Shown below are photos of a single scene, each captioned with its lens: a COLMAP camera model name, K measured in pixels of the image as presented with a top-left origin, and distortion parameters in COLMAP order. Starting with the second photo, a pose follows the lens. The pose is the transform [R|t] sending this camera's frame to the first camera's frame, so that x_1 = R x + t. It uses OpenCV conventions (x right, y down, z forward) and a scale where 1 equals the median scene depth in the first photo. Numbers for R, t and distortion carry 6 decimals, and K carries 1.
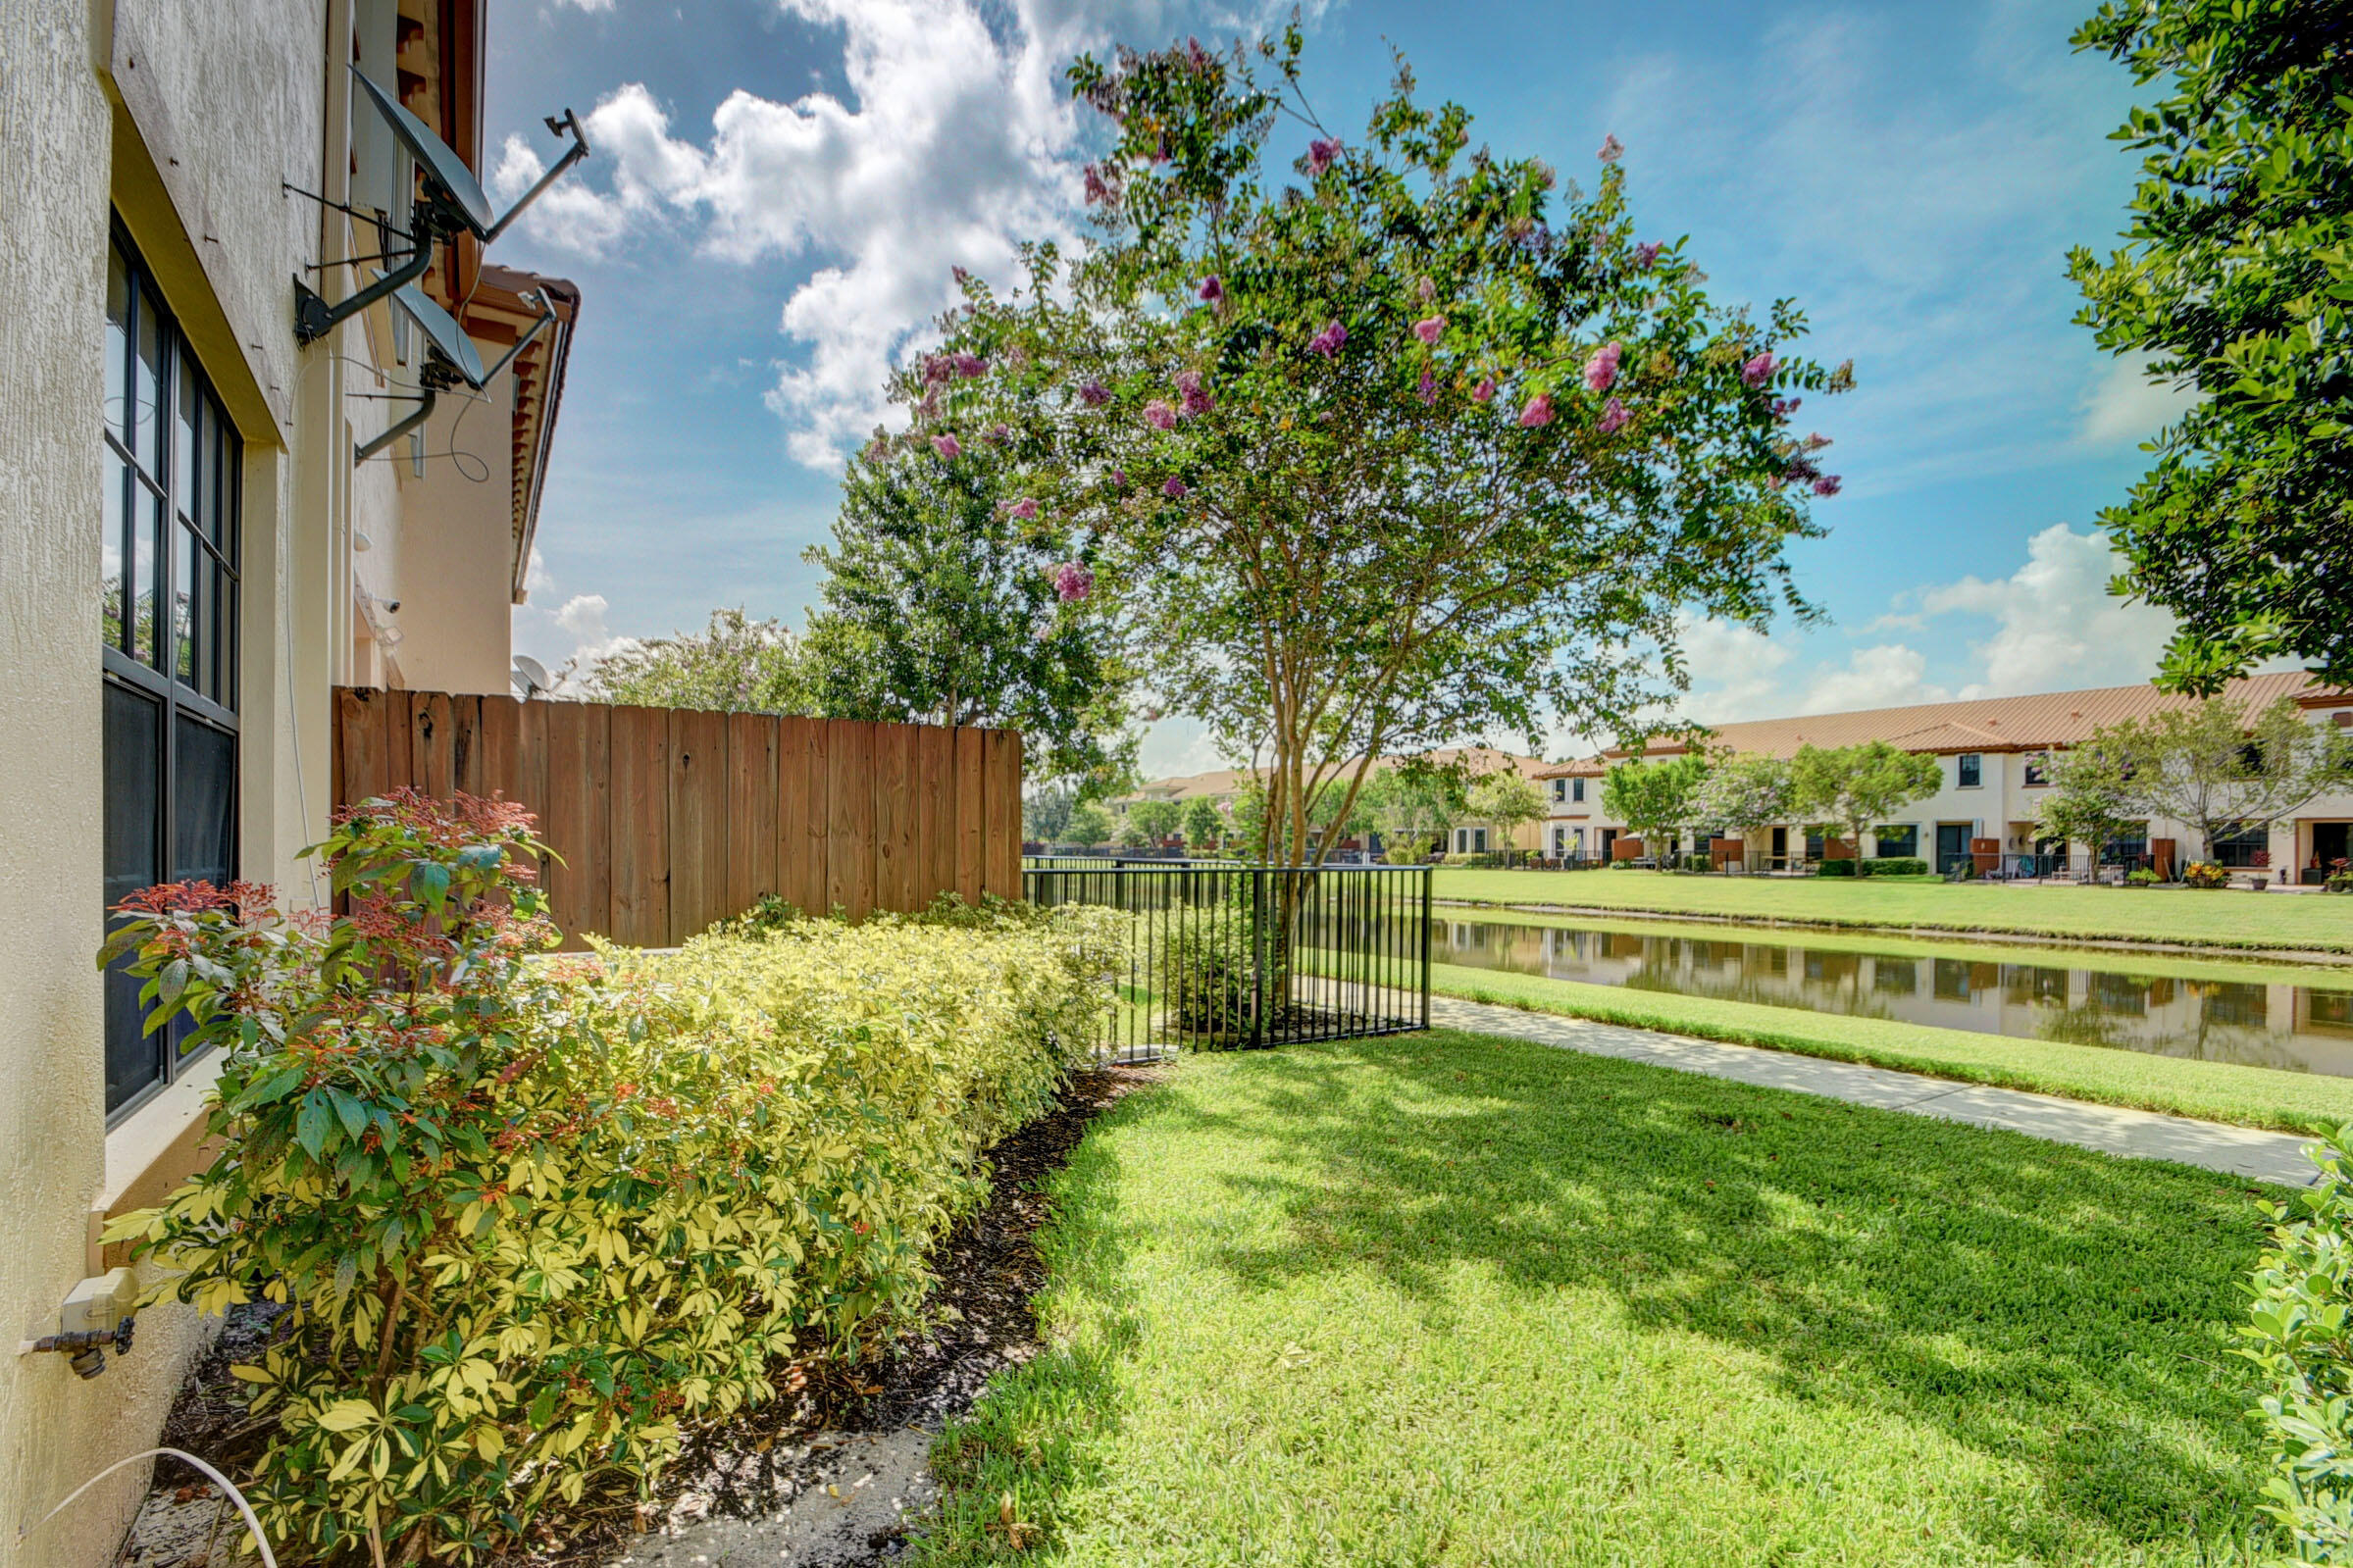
lens RADIAL K [[1033.2, 0, 1163.6], [0, 1033.2, 853.4], [0, 0, 1]] dist [0.011101, -0.015728]
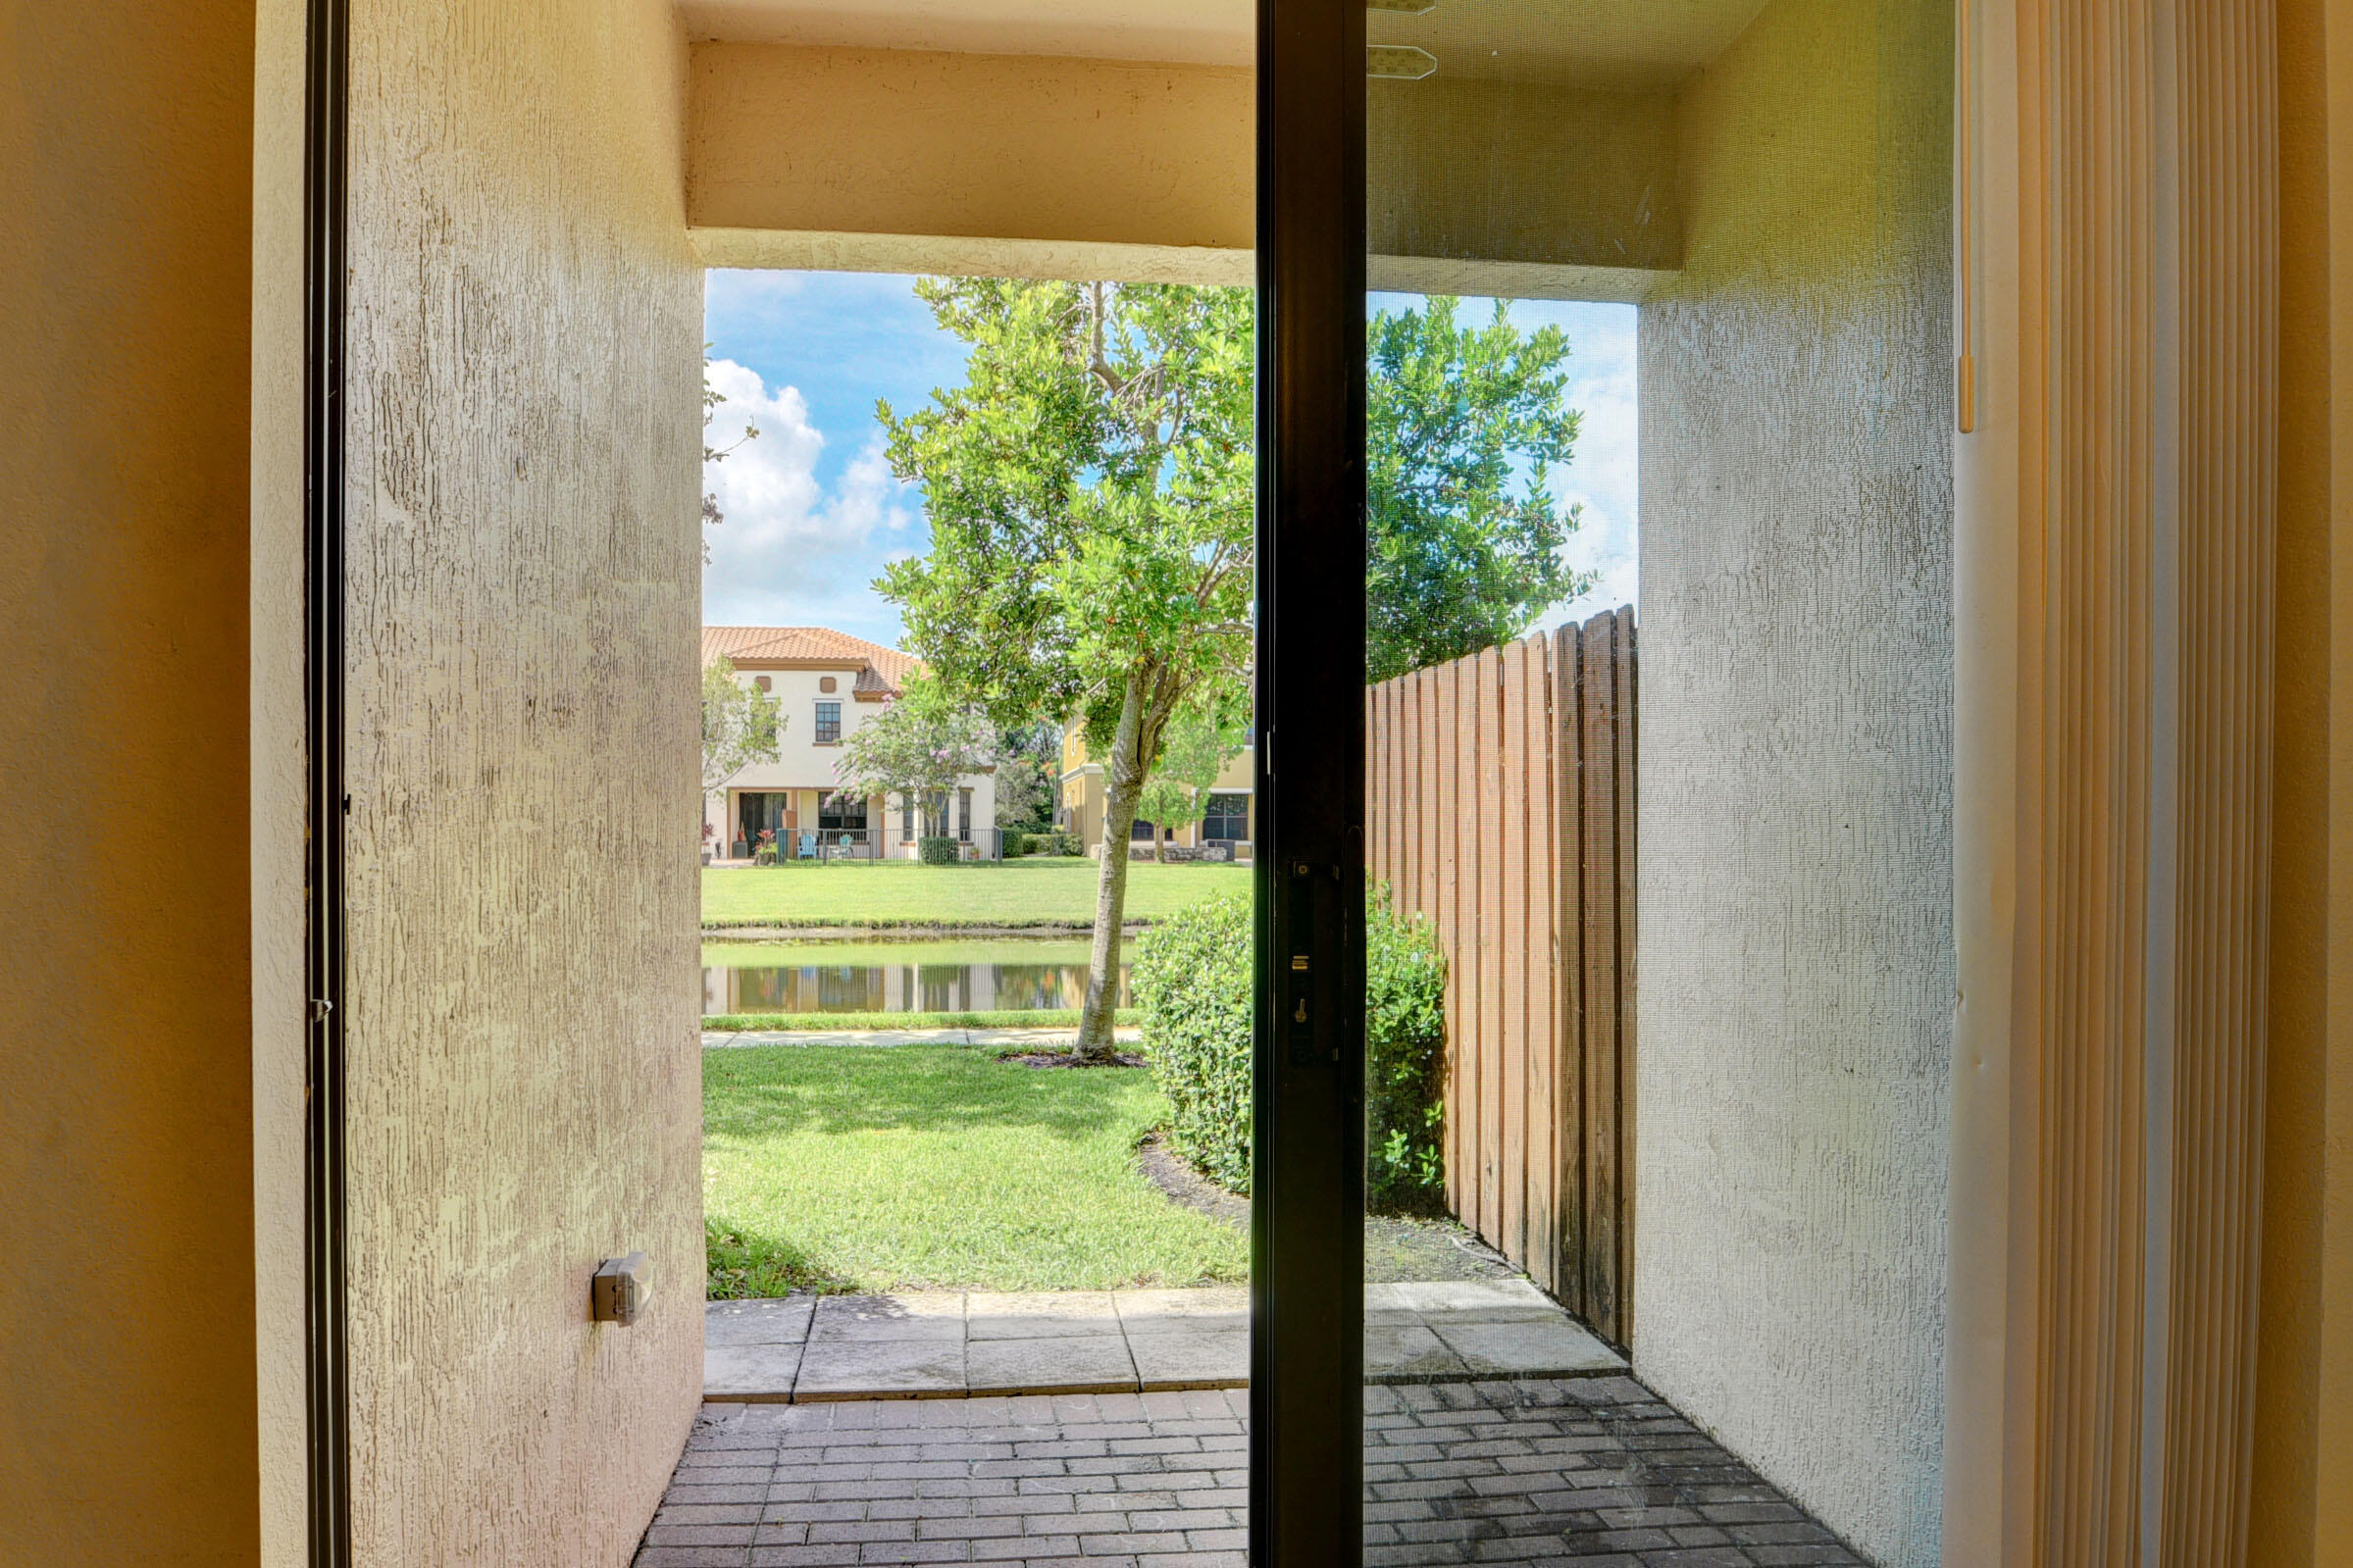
lens RADIAL K [[1714.5, 0, 1141.9], [0, 1714.5, 839.8], [0, 0, 1]] dist [-0.053245, 0.000609]
pose [[0.454628, -0.013448, 0.890580, -0.083794], [0.008051, 0.999907, 0.010989, -0.000618], [-0.890645, 0.002175, 0.454694, -0.031211]]
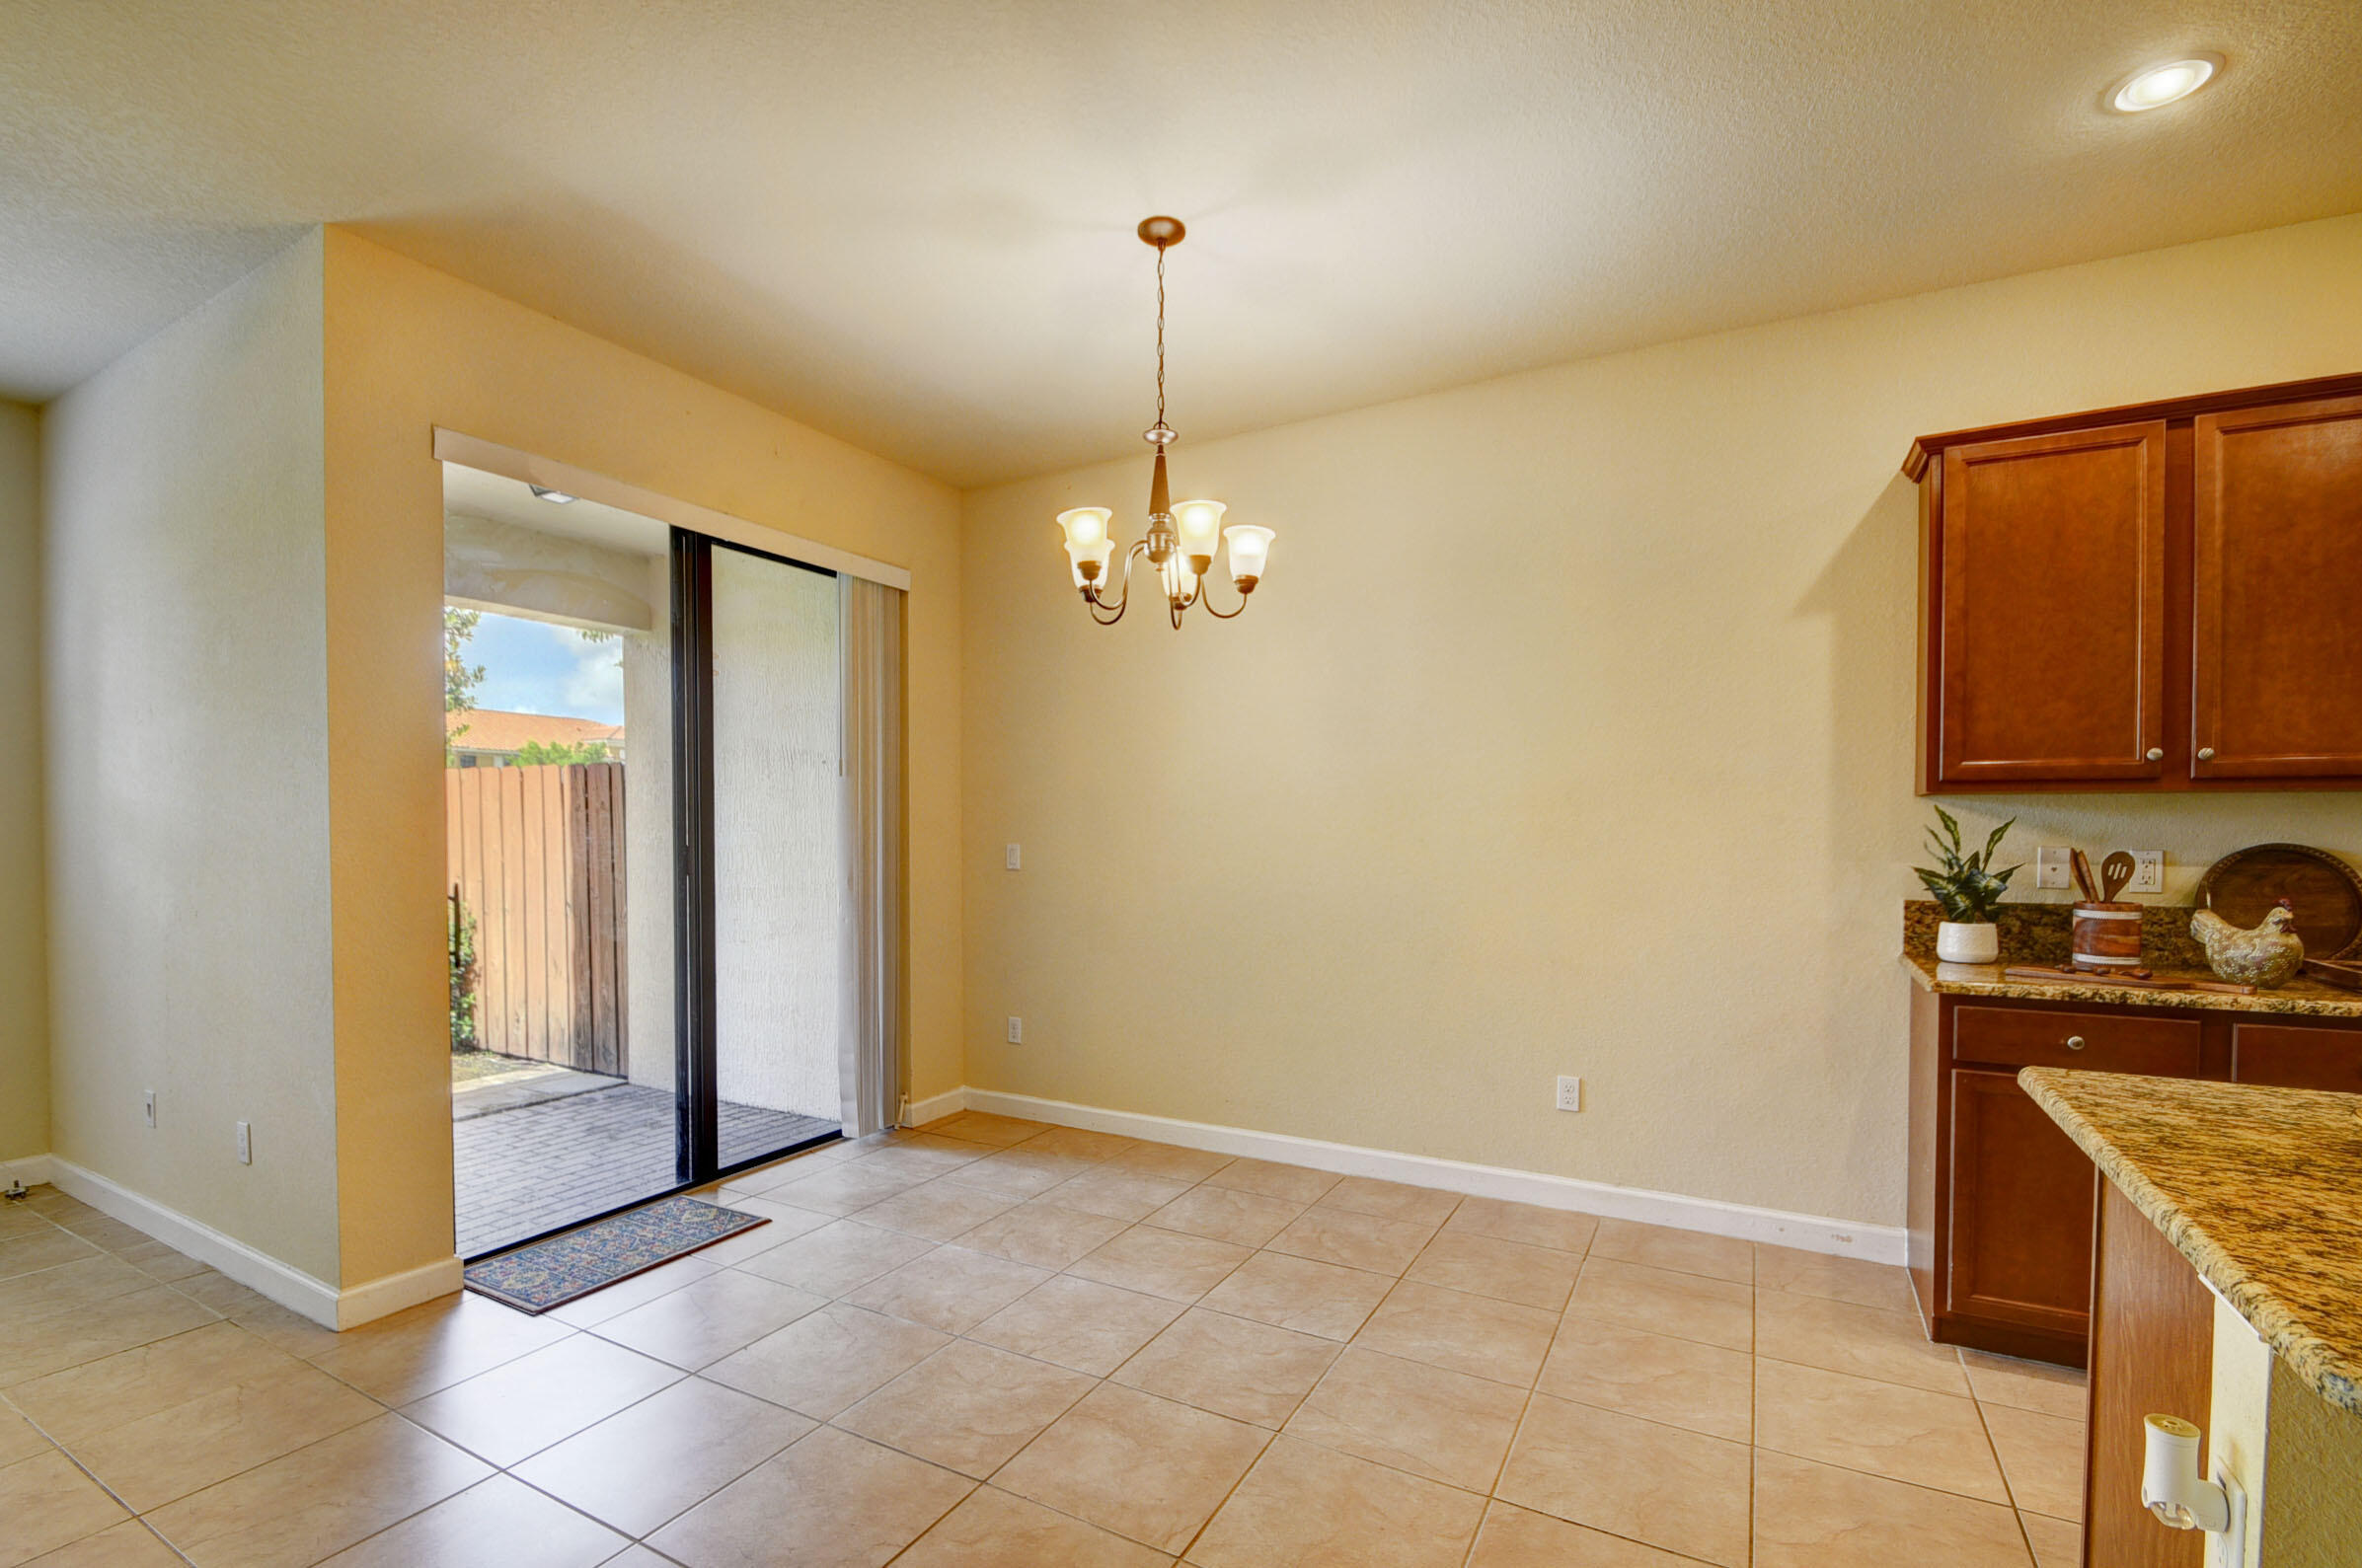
lens RADIAL K [[1043.2, 0, 1165.2], [0, 1043.2, 849.9], [0, 0, 1]] dist [0.012453, -0.013984]
pose [[-0.457960, -0.025147, 0.888617, -0.134944], [0.004460, 0.999522, 0.030584, -0.004135], [-0.888962, 0.017970, -0.457629, -0.015347]]
